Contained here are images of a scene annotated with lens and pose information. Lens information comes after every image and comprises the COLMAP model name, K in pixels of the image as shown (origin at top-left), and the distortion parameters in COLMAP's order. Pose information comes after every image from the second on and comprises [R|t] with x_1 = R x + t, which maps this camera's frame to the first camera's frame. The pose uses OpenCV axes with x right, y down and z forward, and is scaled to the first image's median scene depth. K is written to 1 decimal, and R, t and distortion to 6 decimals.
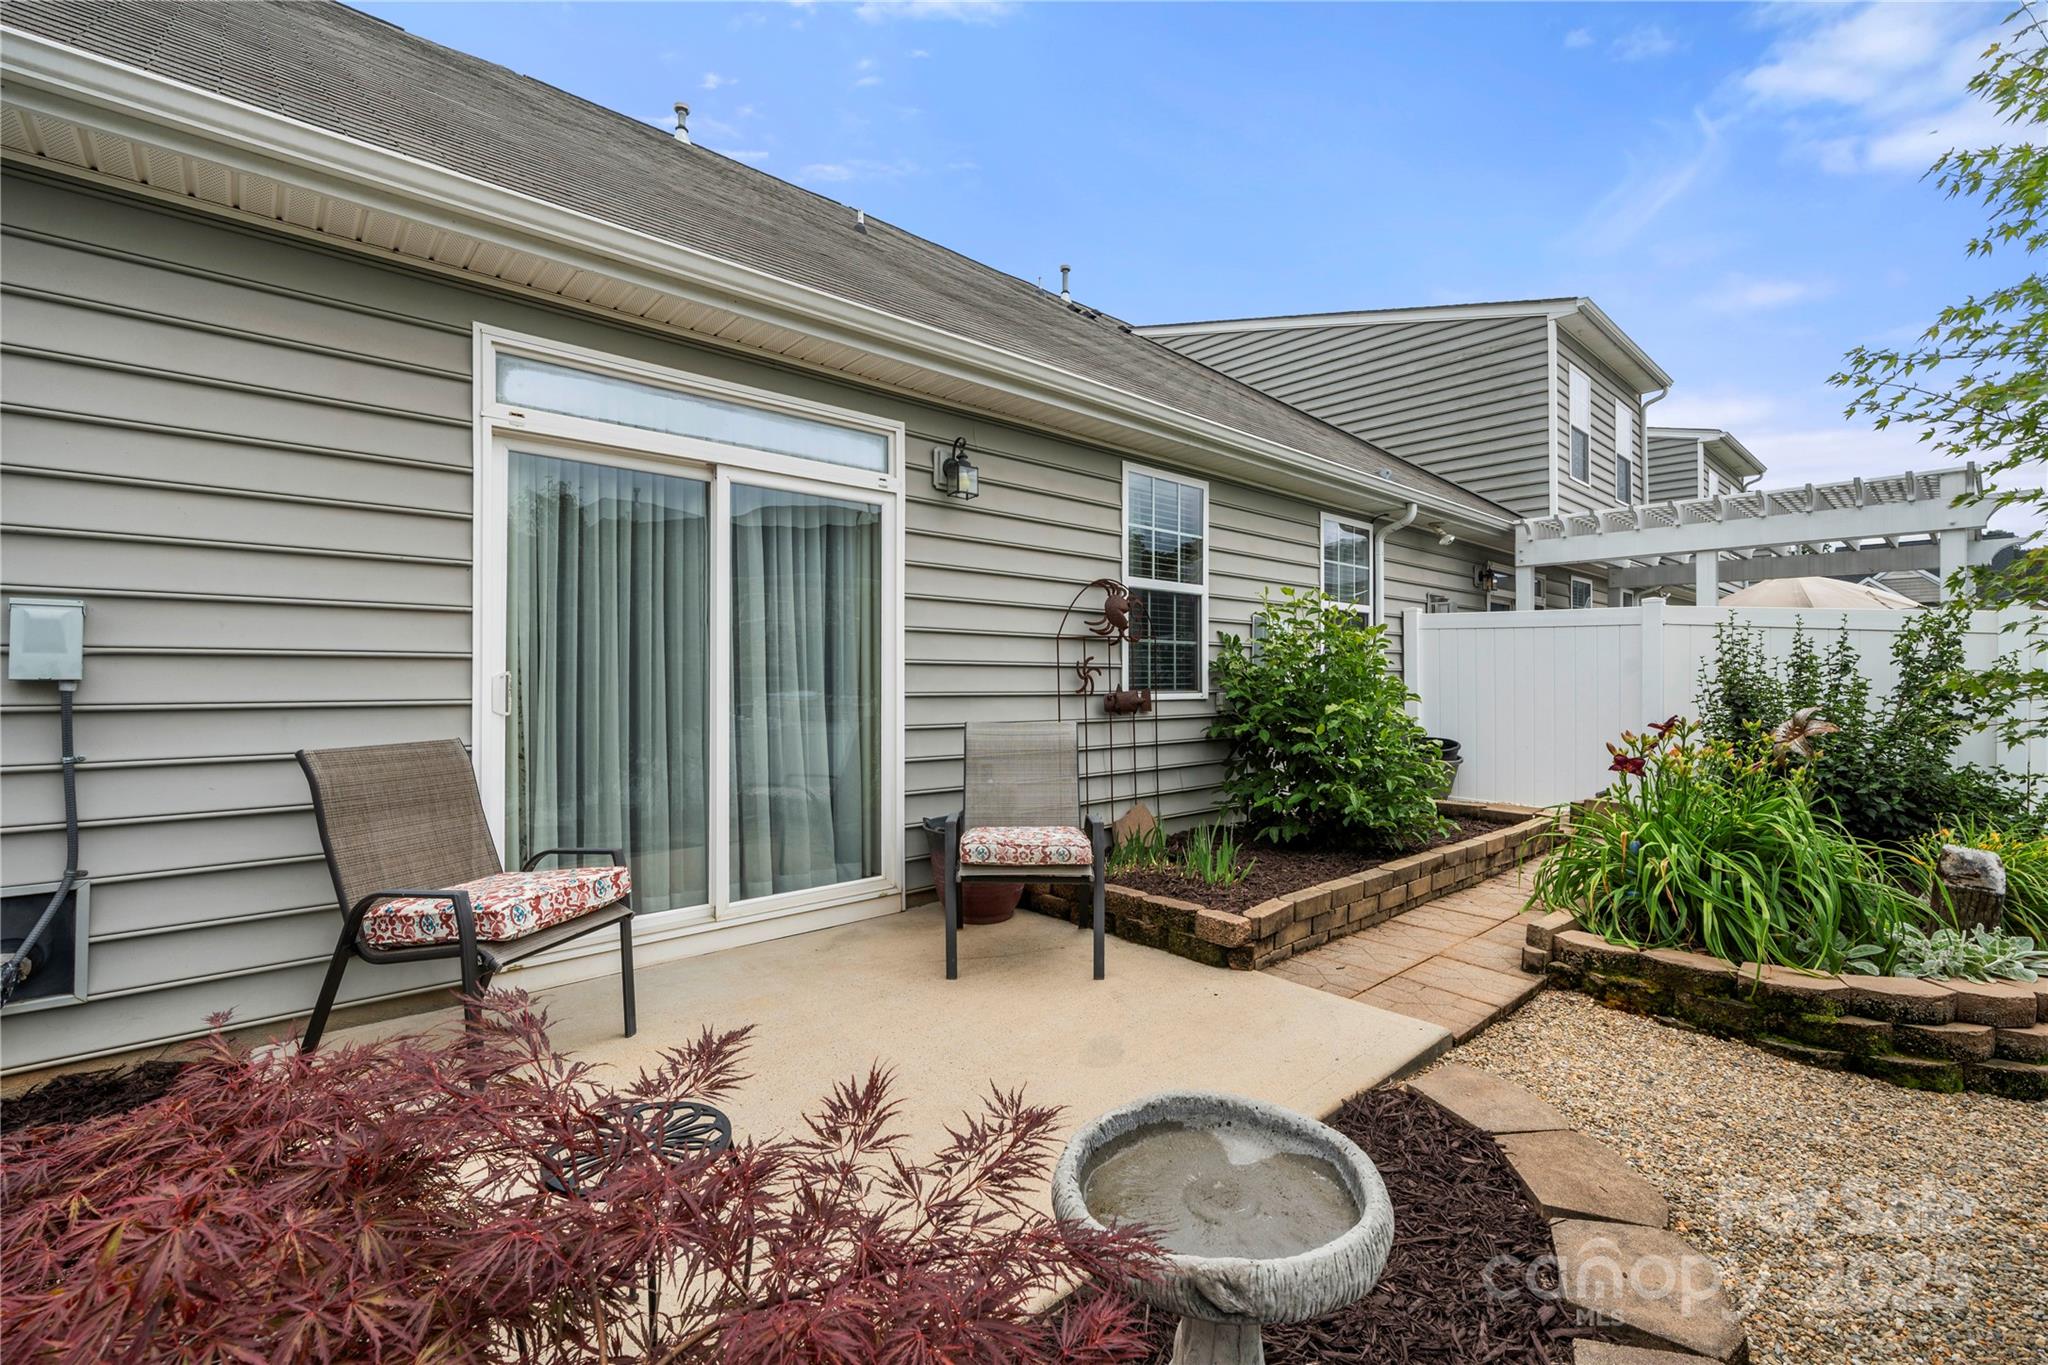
lens RADIAL K [[876.7, 0, 1018.2], [0, 876.7, 660.8], [0, 0, 1]] dist [-0.000581, 0.000253]
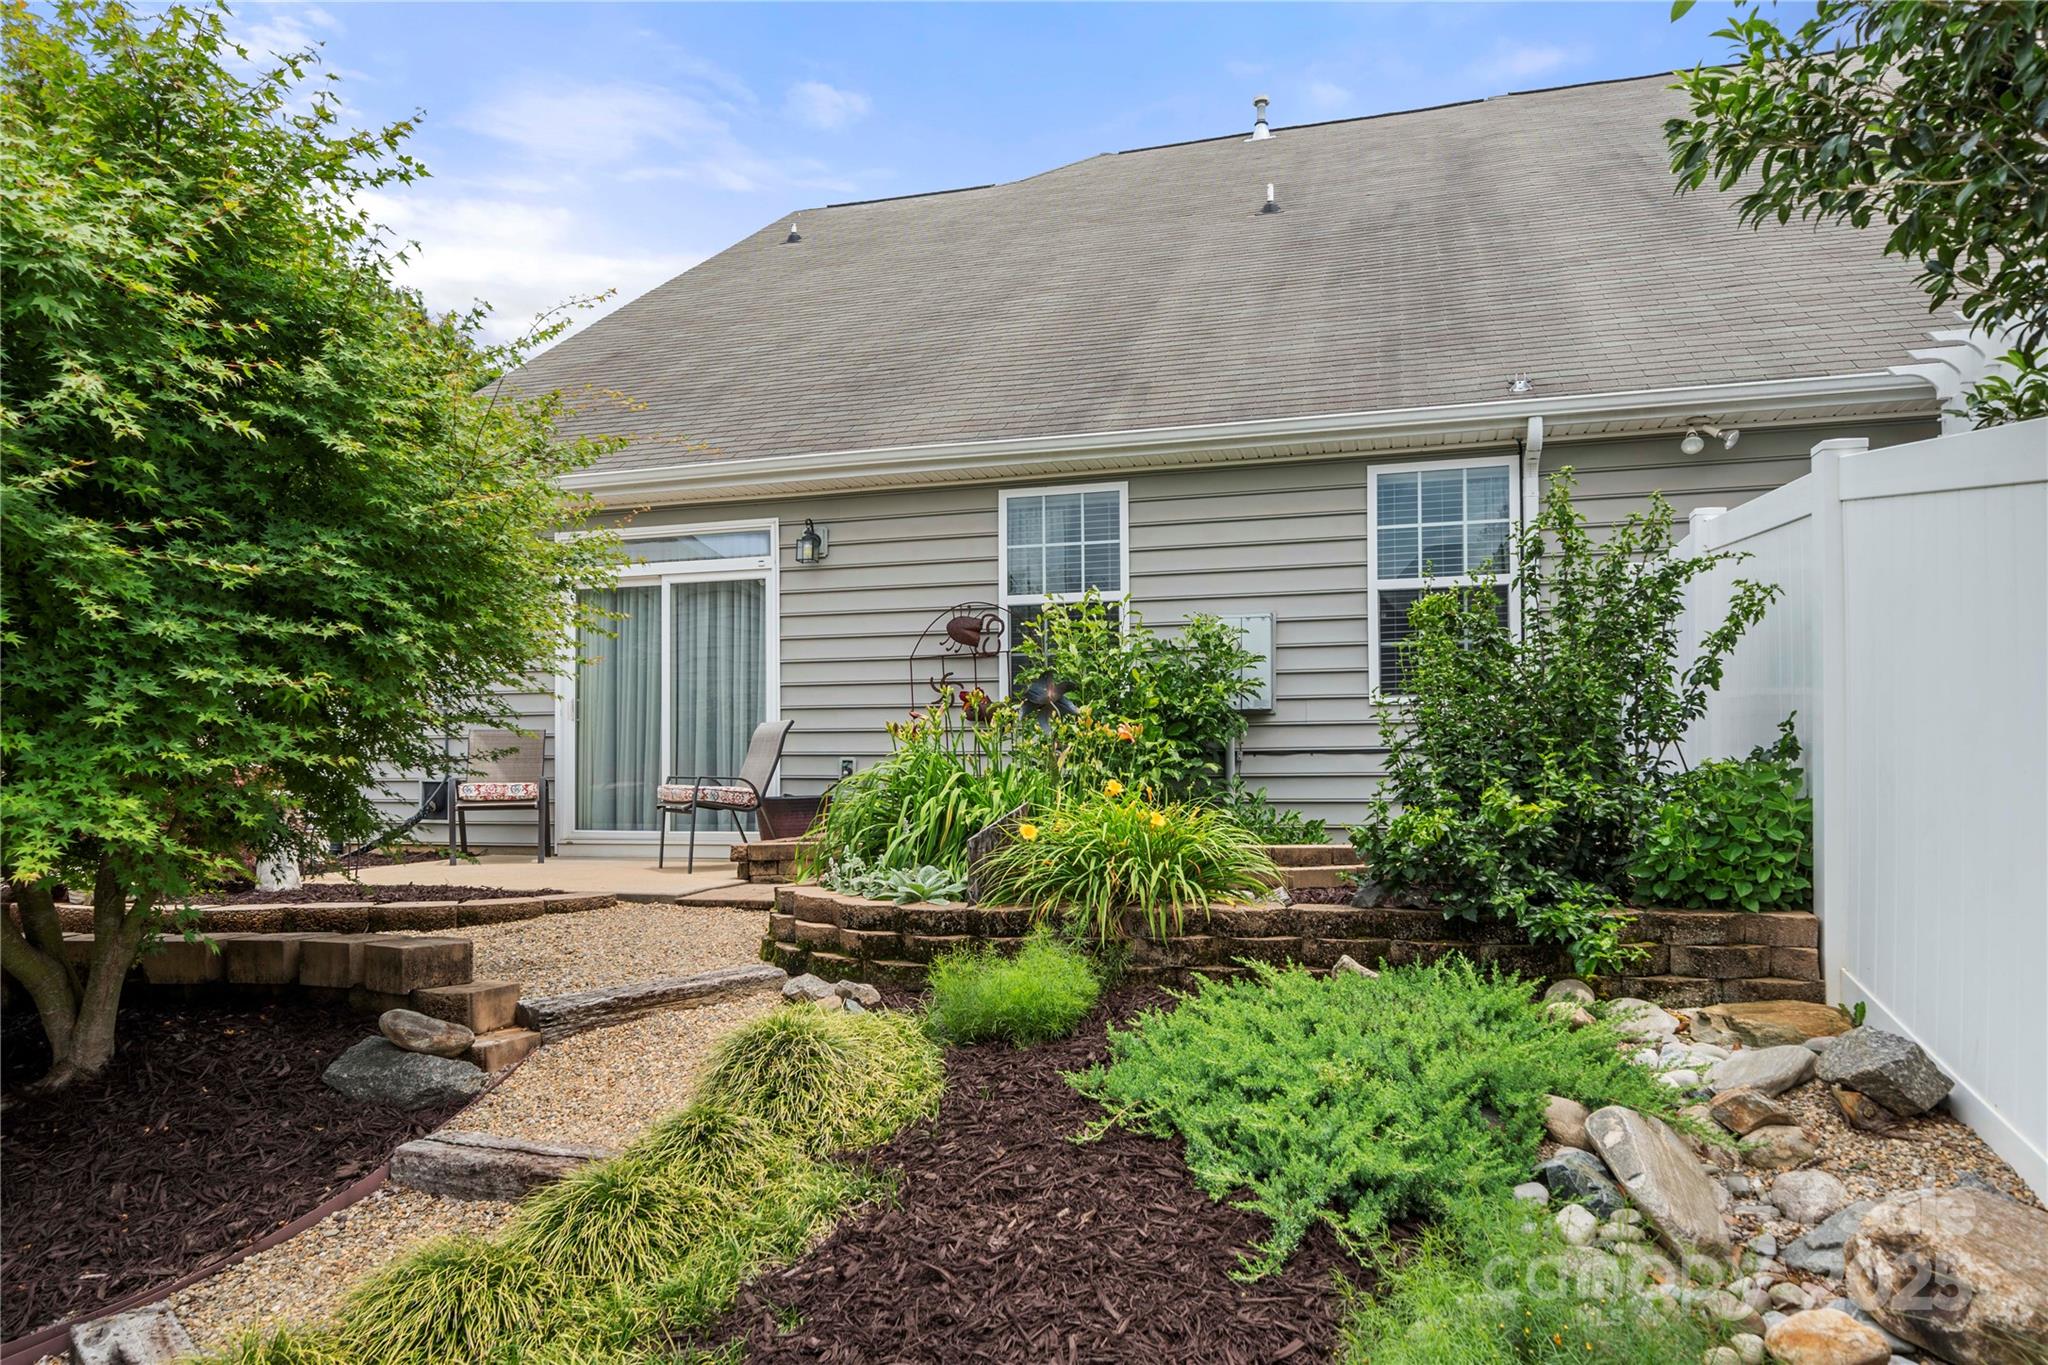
lens RADIAL K [[1386.6, 0, 983.4], [0, 1386.6, 761.6], [0, 0, 1]] dist [0.003622, -0.000220]
pose [[0.493593, -0.023626, -0.869372, 1.707116], [0.017449, 0.999699, -0.017261, 0.146137], [0.869518, -0.006650, 0.493857, 0.145693]]
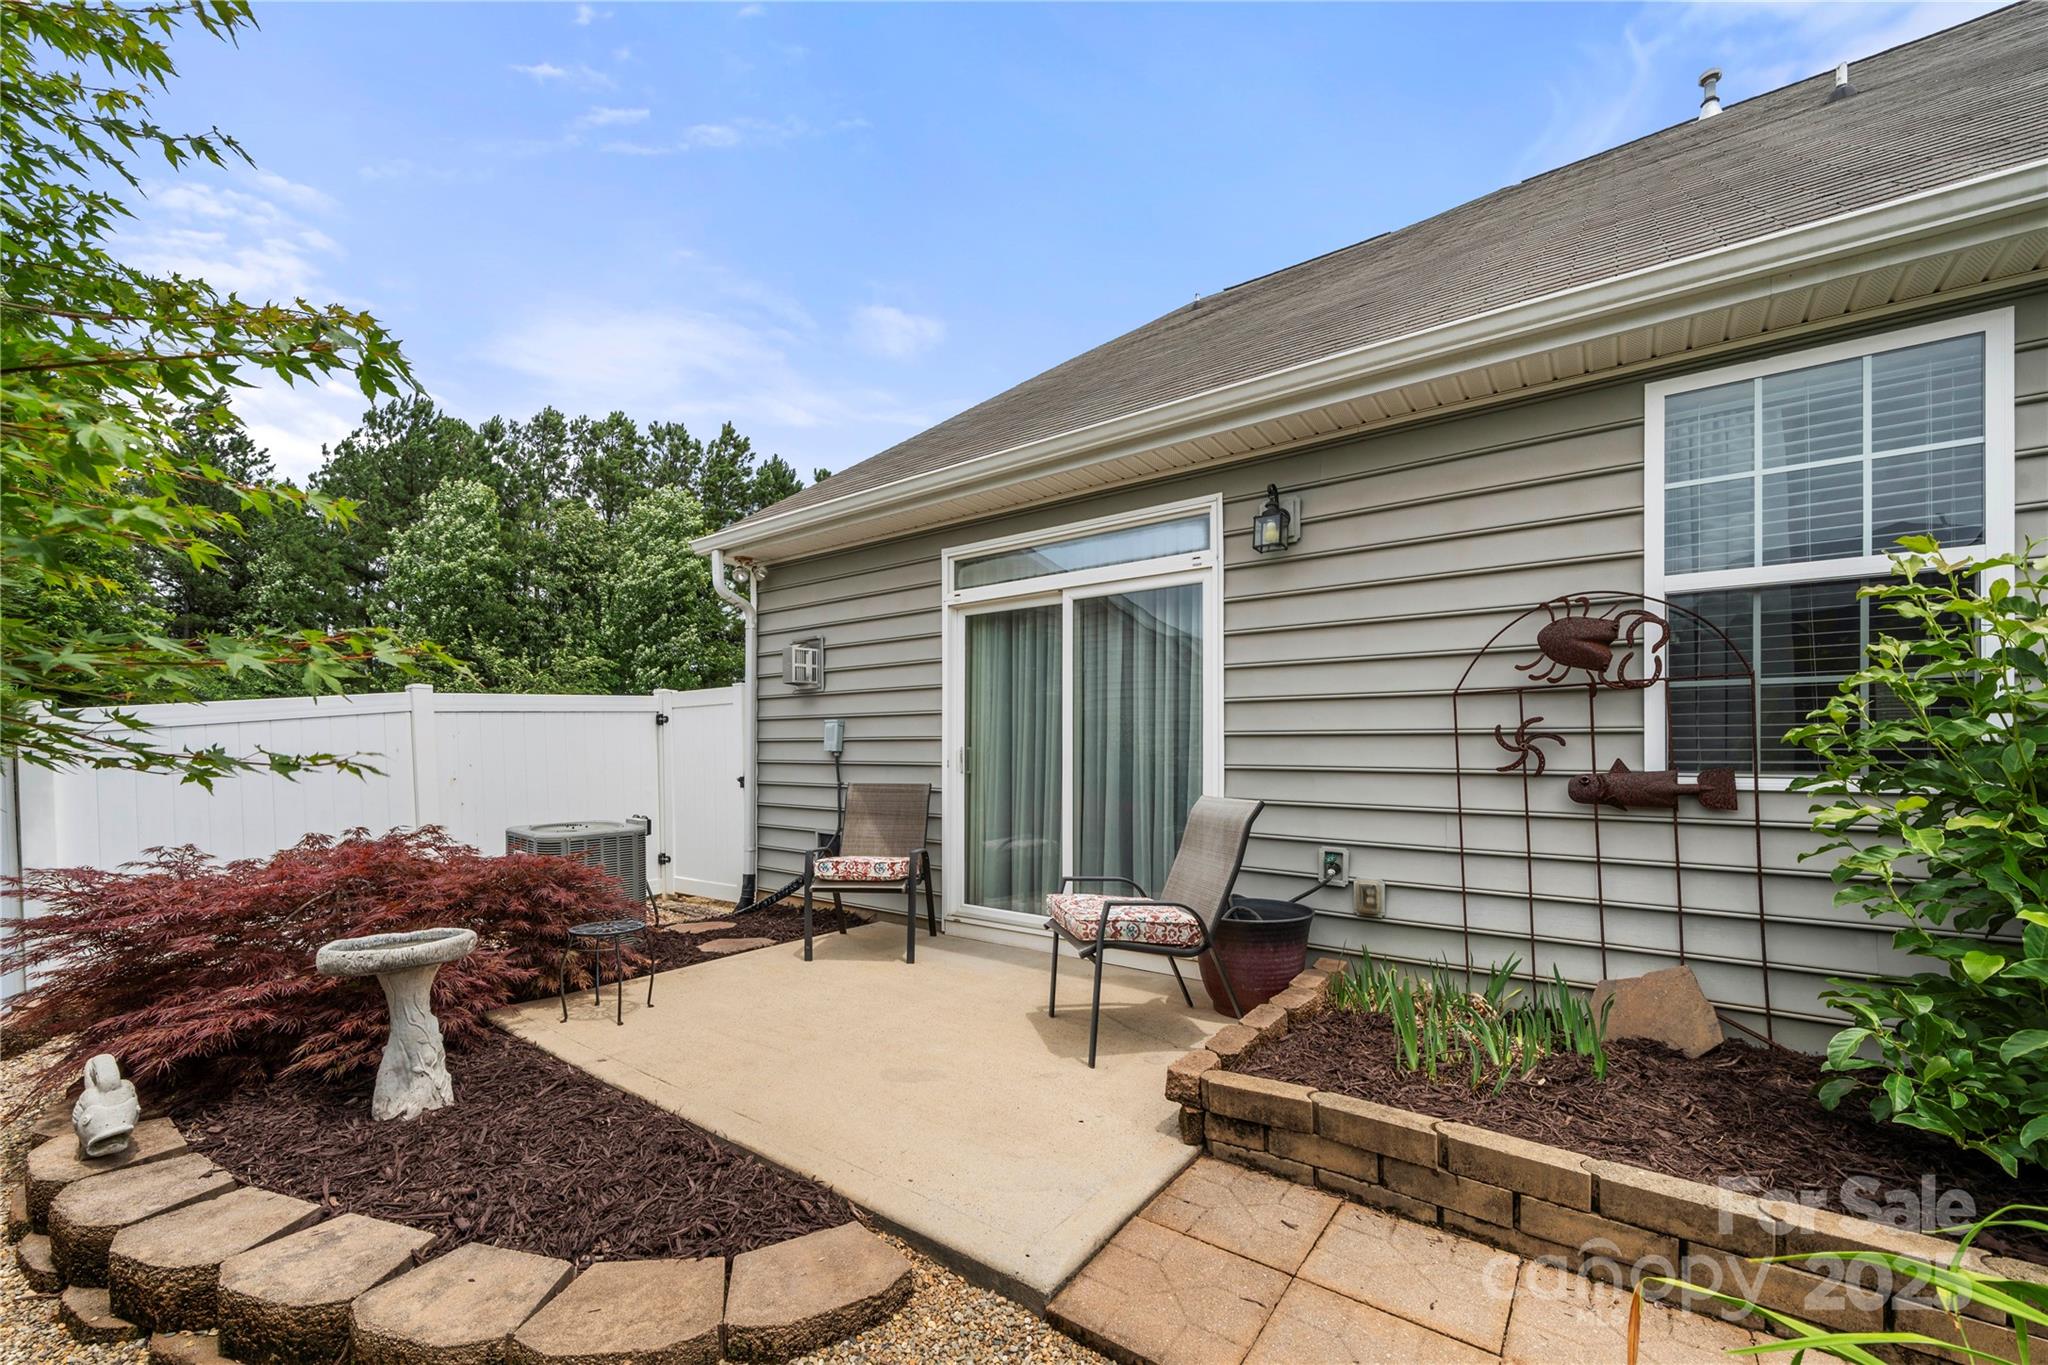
lens RADIAL K [[806.9, 0, 1009.5], [0, 806.9, 752.7], [0, 0, 1]] dist [-0.003316, 0.000132]
pose [[0.187334, -0.006262, -0.982276, 0.617183], [0.012195, 0.999917, -0.004048, 0.019935], [0.982221, -0.011220, 0.187395, 0.504055]]
